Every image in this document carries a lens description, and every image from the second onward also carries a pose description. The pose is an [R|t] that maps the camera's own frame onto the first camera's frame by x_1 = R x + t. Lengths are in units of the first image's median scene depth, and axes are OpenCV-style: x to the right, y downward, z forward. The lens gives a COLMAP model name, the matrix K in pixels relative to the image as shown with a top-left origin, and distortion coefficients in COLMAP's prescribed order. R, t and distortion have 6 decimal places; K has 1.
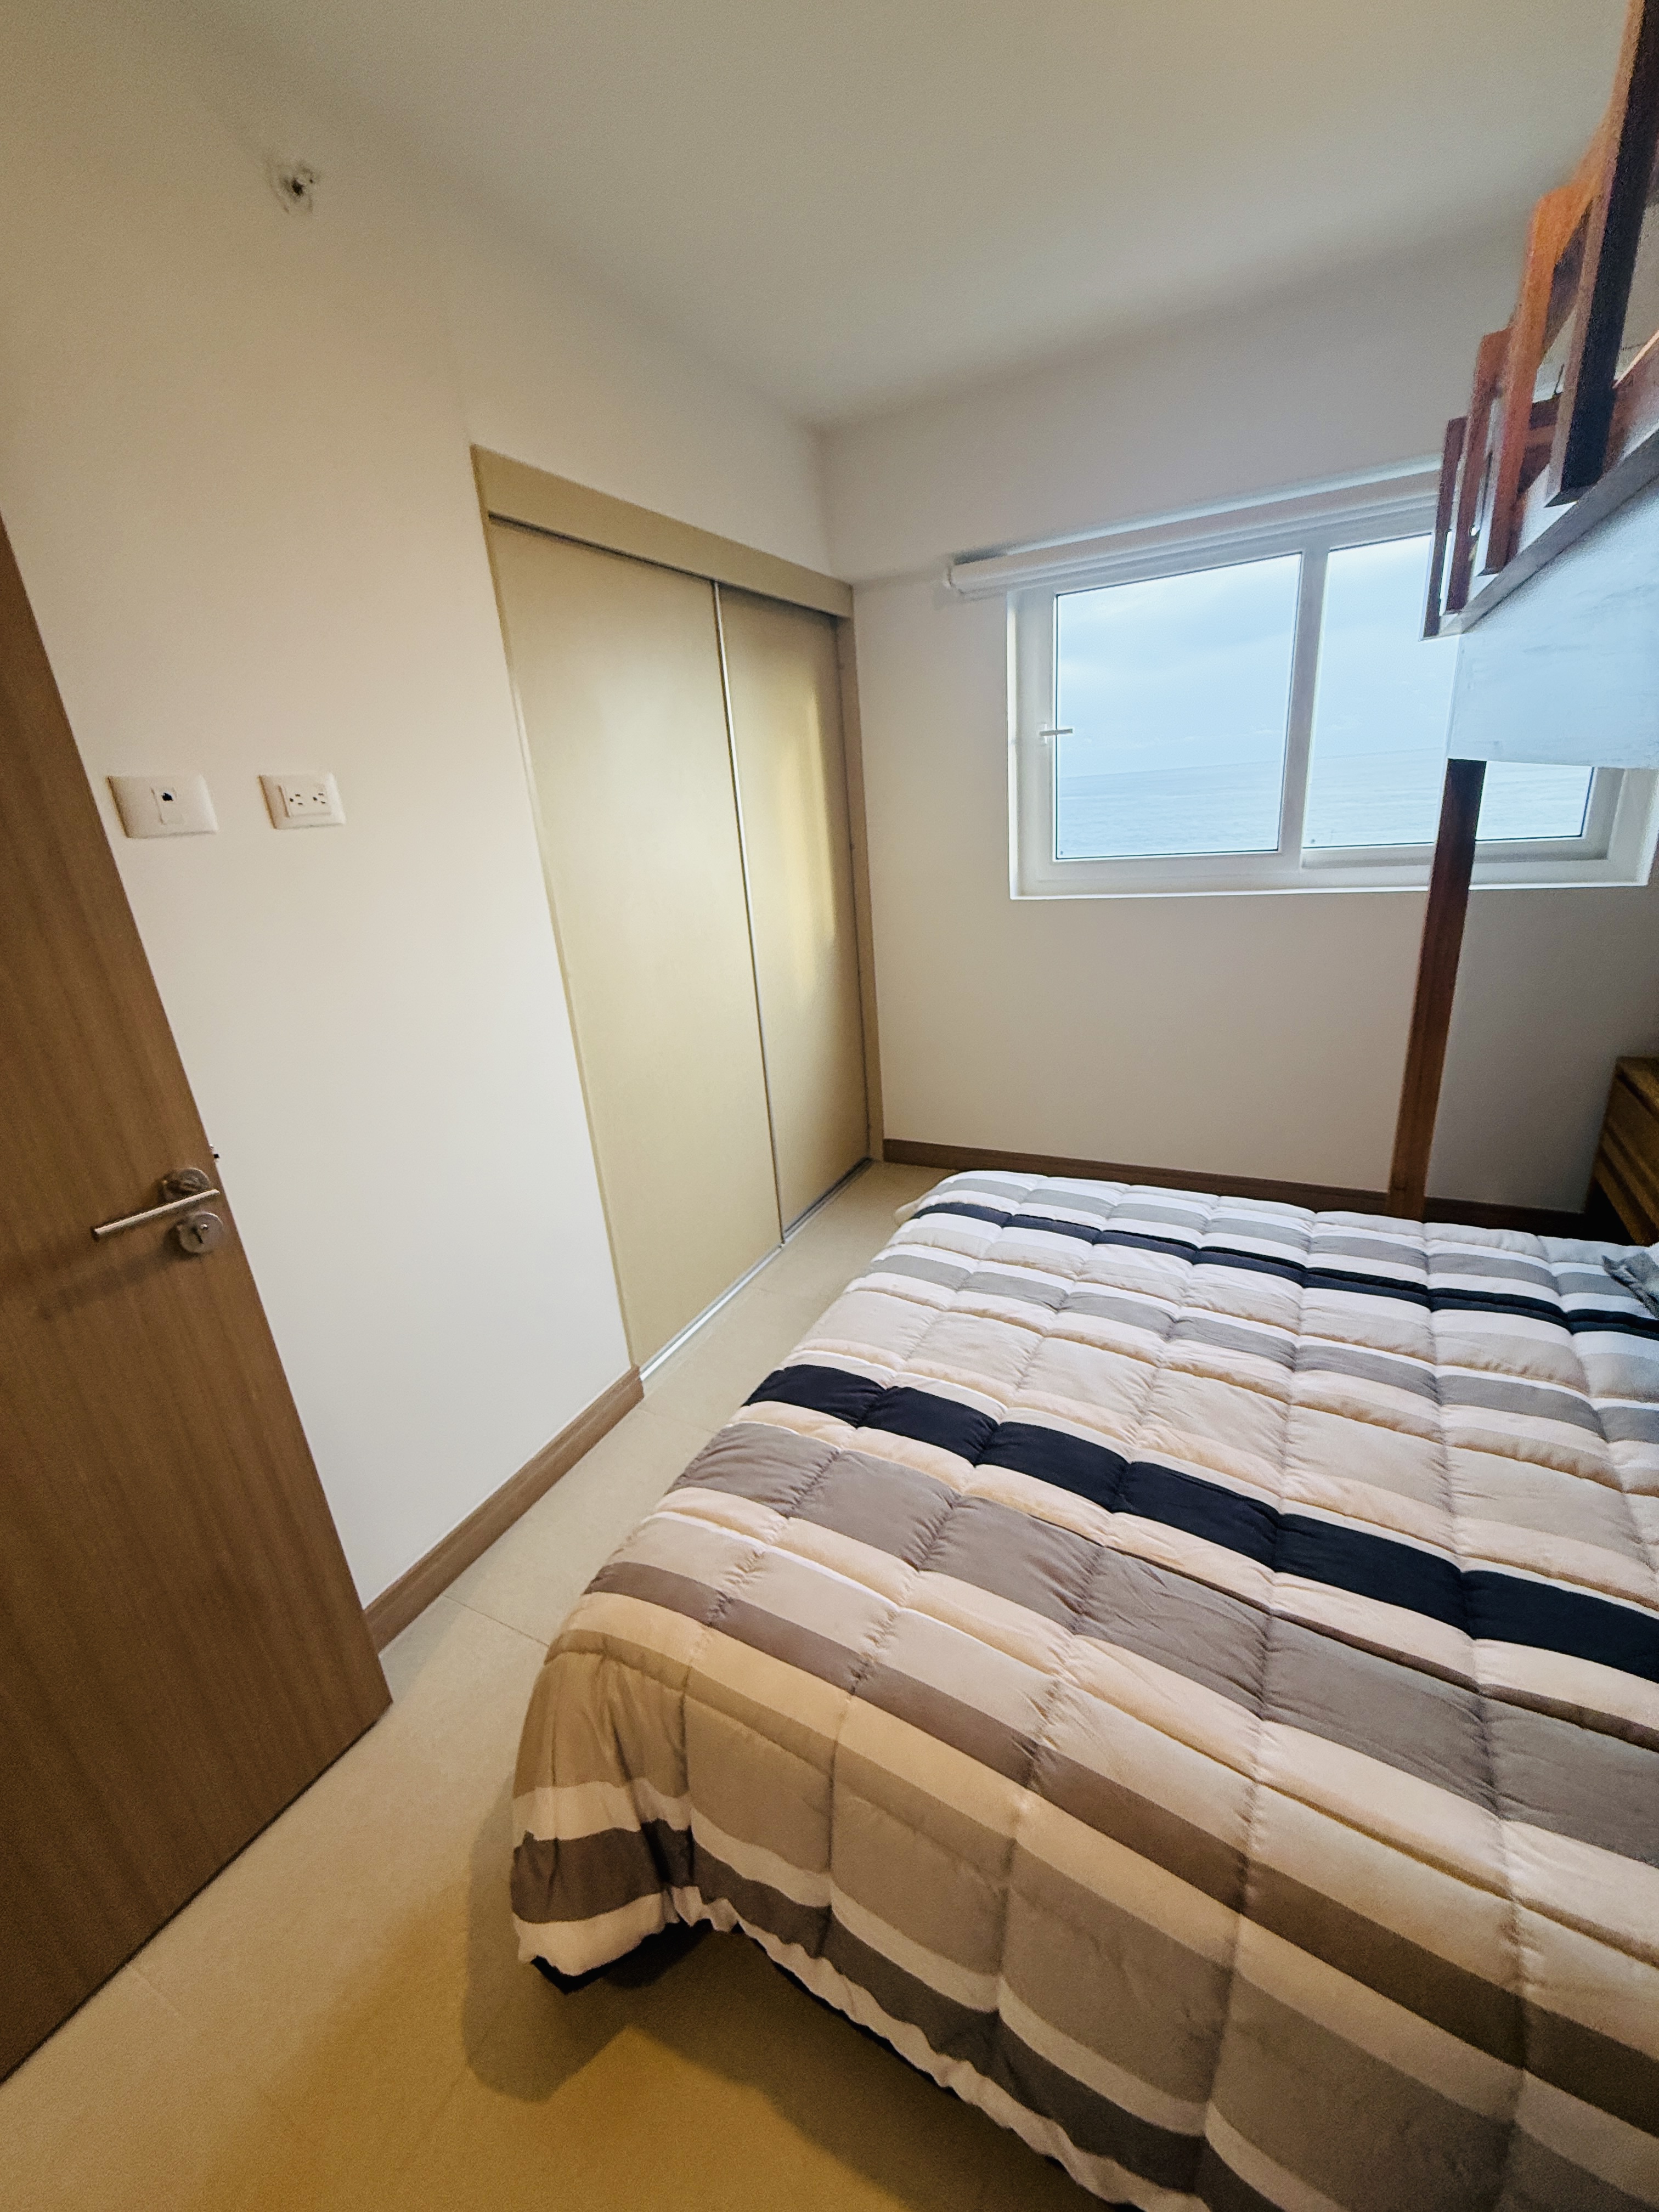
lens RADIAL K [[883.5, 0, 827.7], [0, 883.5, 1099.1], [0, 0, 1]] dist [-0.002655, 0.000129]
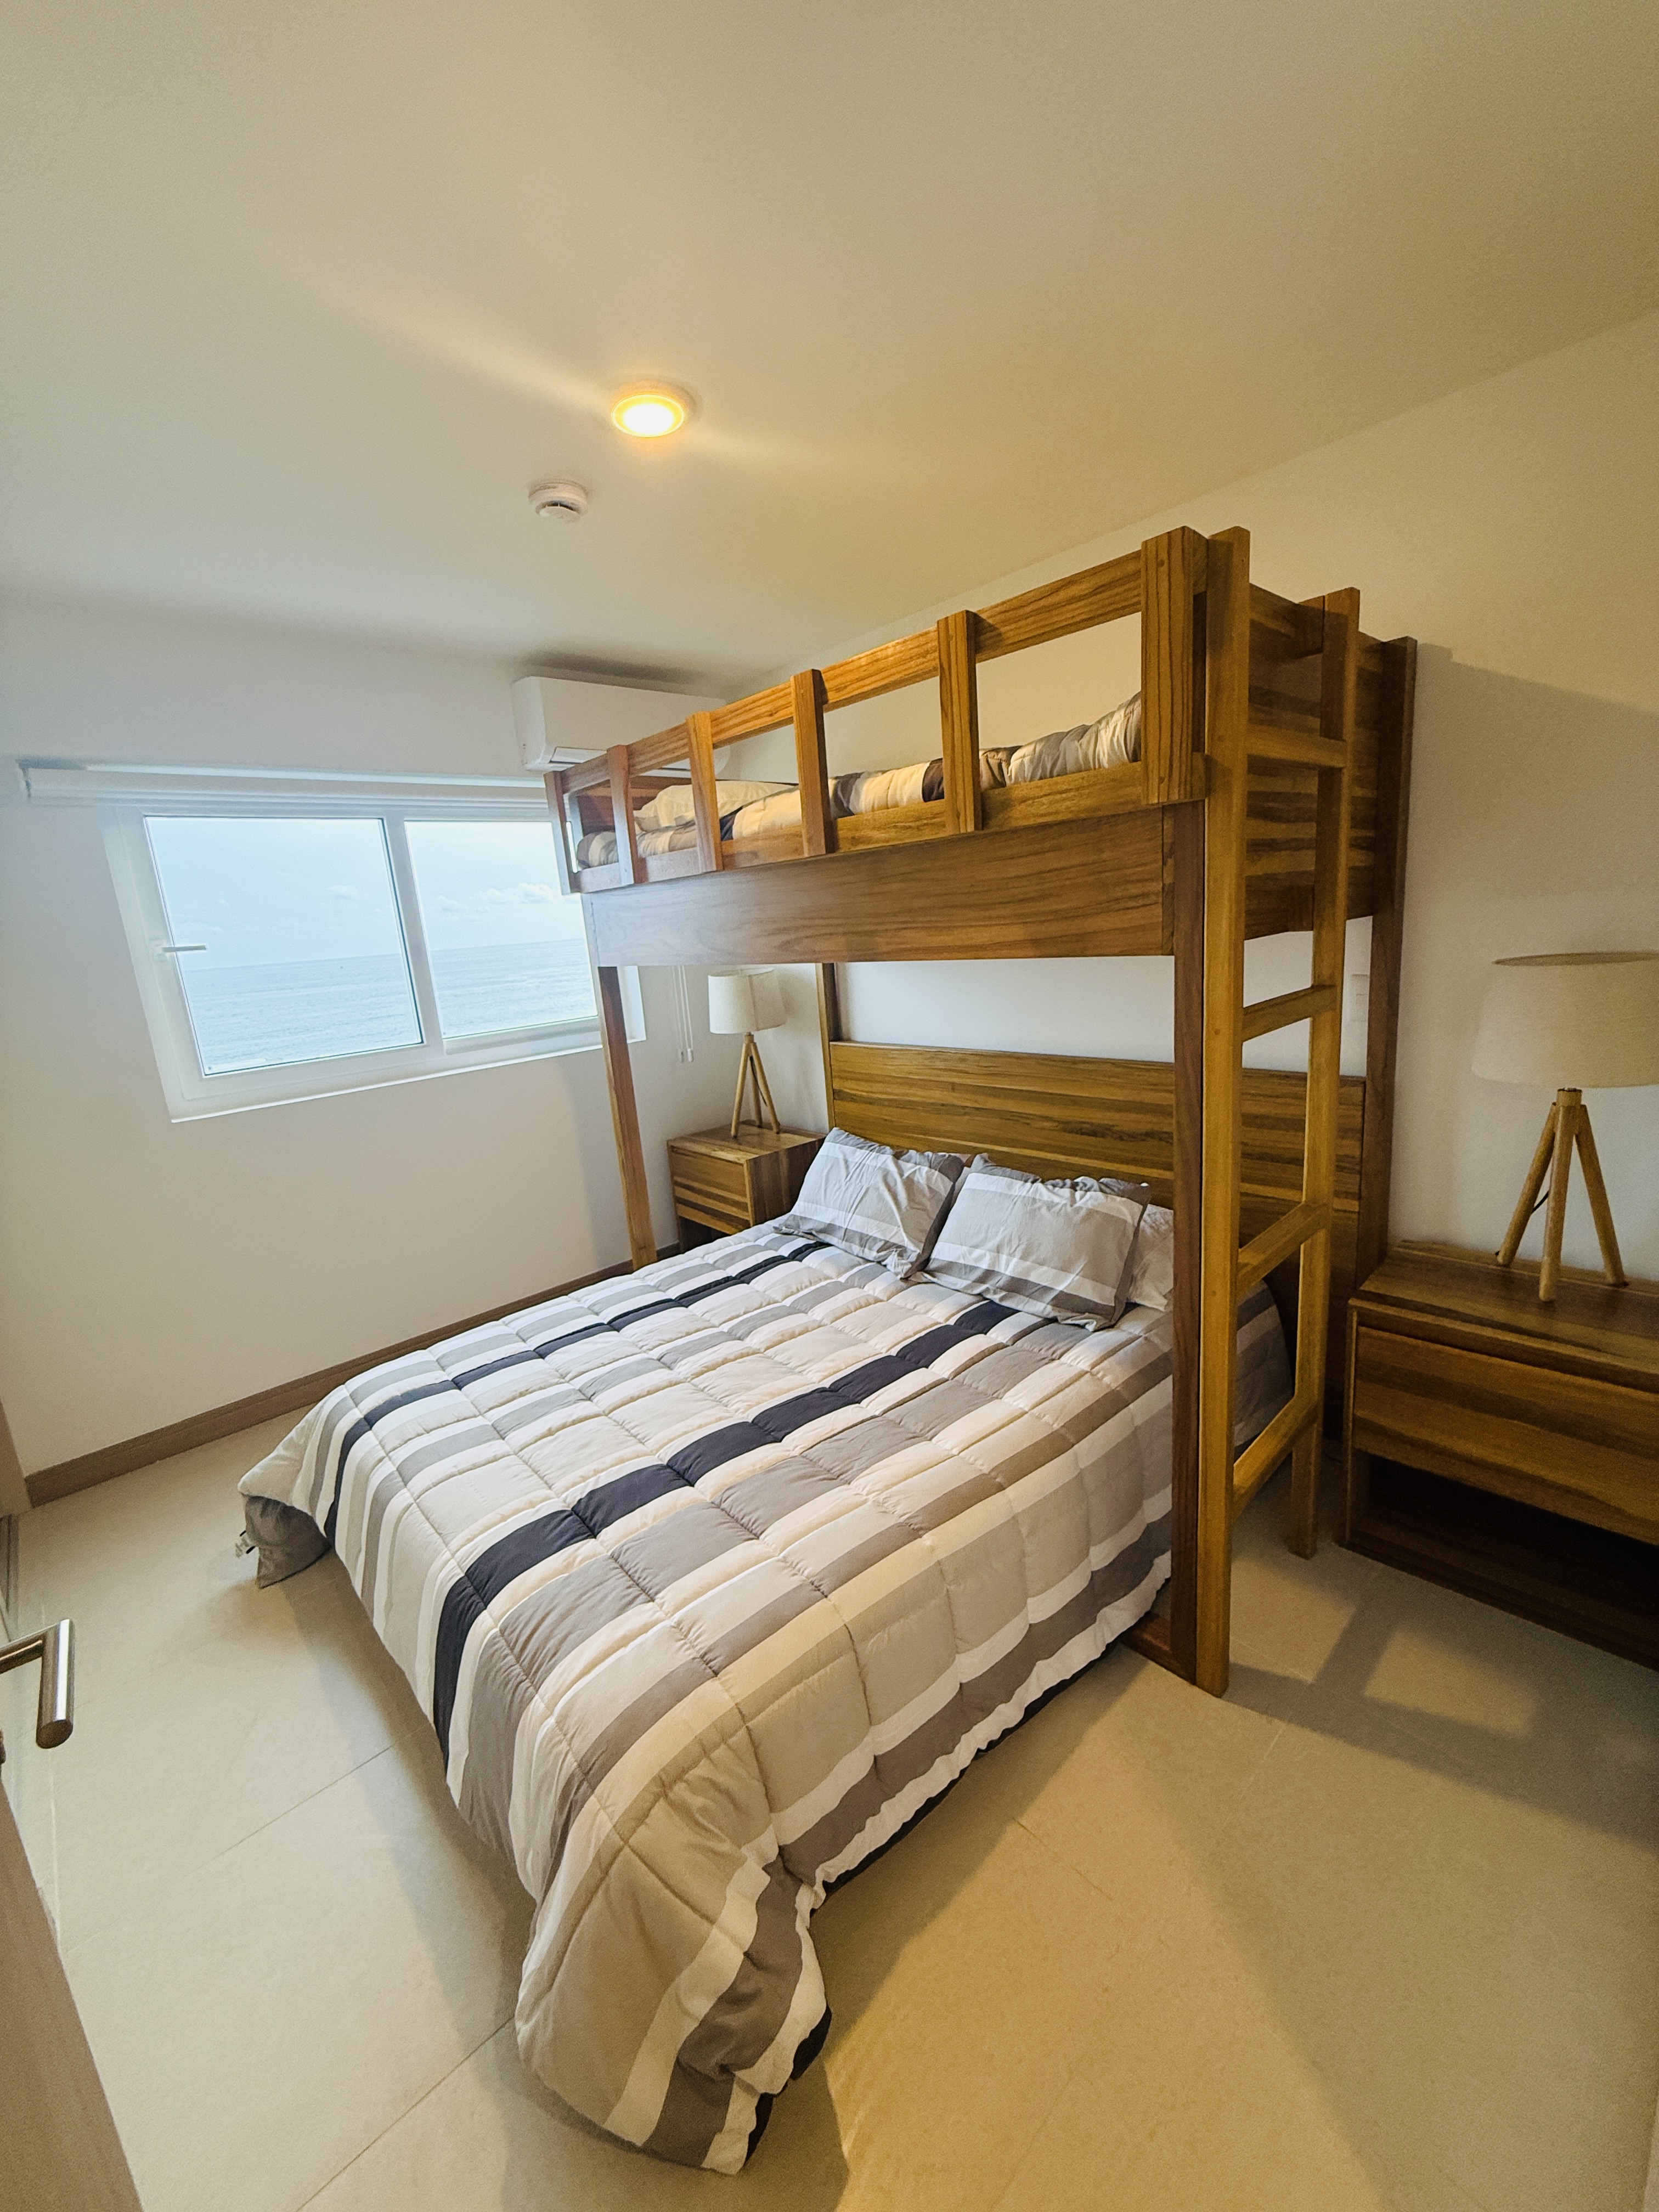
lens RADIAL K [[883.5, 0, 827.7], [0, 883.5, 1099.1], [0, 0, 1]] dist [-0.002655, 0.000129]
pose [[0.359203, -0.143161, 0.922214, -0.749297], [0.355065, 0.934817, 0.006819, -0.038675], [-0.863077, 0.324996, 0.386620, 0.143175]]
